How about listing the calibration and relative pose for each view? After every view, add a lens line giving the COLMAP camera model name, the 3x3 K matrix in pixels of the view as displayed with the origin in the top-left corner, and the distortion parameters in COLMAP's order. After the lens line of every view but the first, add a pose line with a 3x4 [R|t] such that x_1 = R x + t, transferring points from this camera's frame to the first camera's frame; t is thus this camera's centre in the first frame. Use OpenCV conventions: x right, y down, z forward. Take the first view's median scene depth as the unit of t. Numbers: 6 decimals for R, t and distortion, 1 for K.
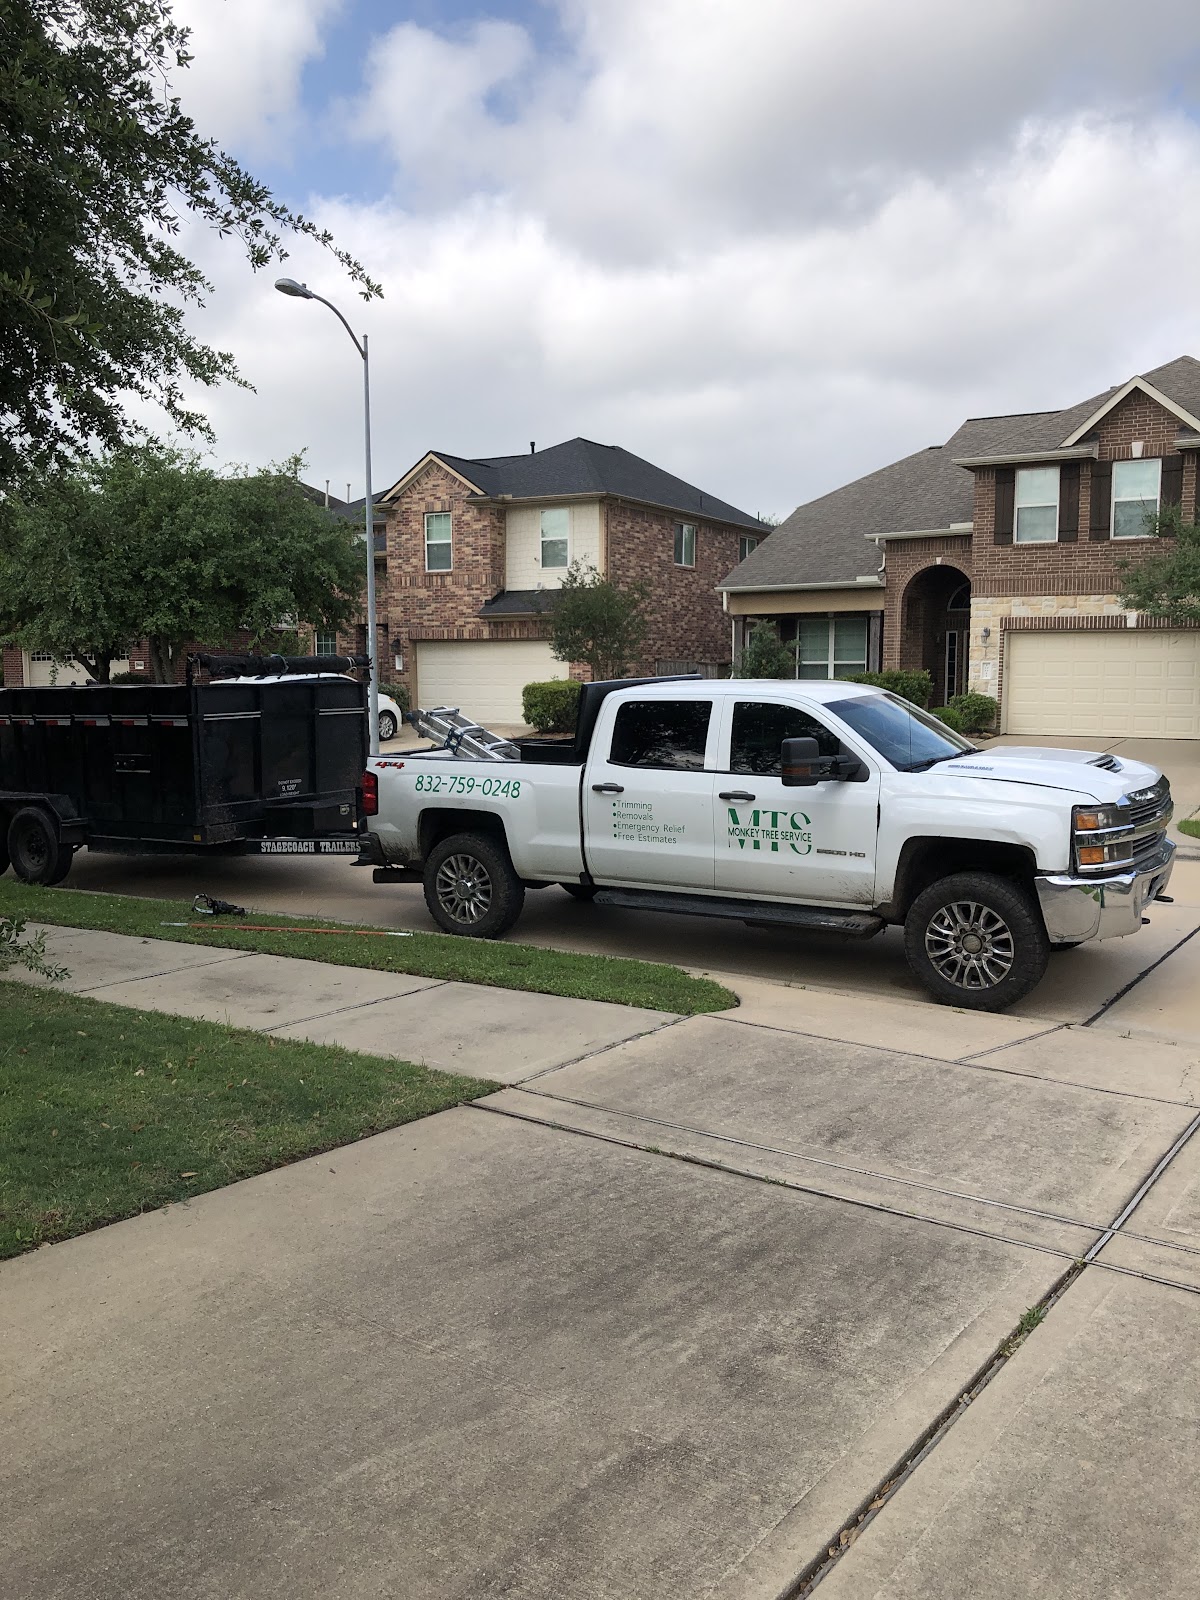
lens RADIAL K [[1210.1, 0, 567.5], [0, 1210.1, 745.0], [0, 0, 1]] dist [0.043683, -0.141687]
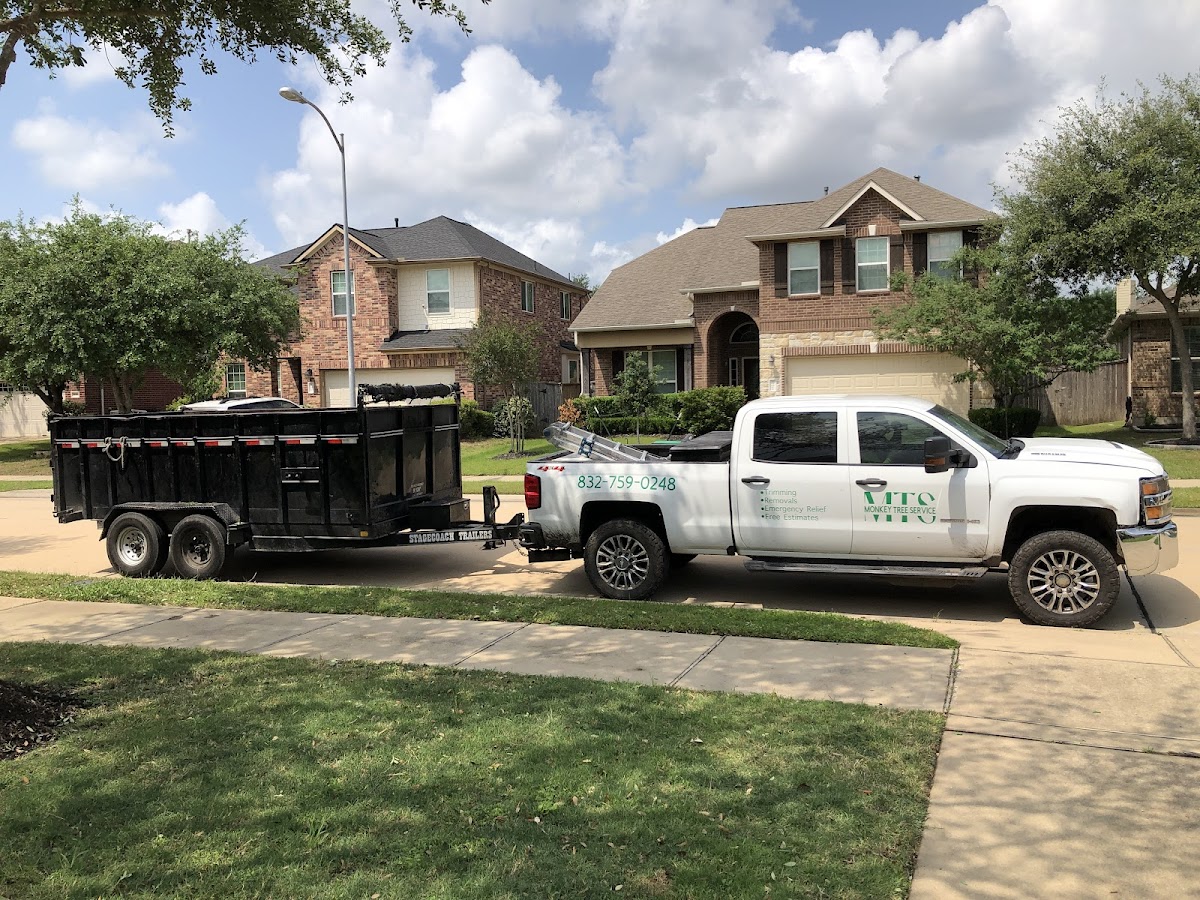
lens RADIAL K [[907.6, 0, 548.5], [0, 907.6, 407.3], [0, 0, 1]] dist [0.043683, -0.141687]
pose [[0.980031, -0.023450, 0.197459, -0.319855], [0.031671, 0.998753, -0.038582, -0.010461], [-0.196308, 0.044065, 0.979552, 0.060643]]
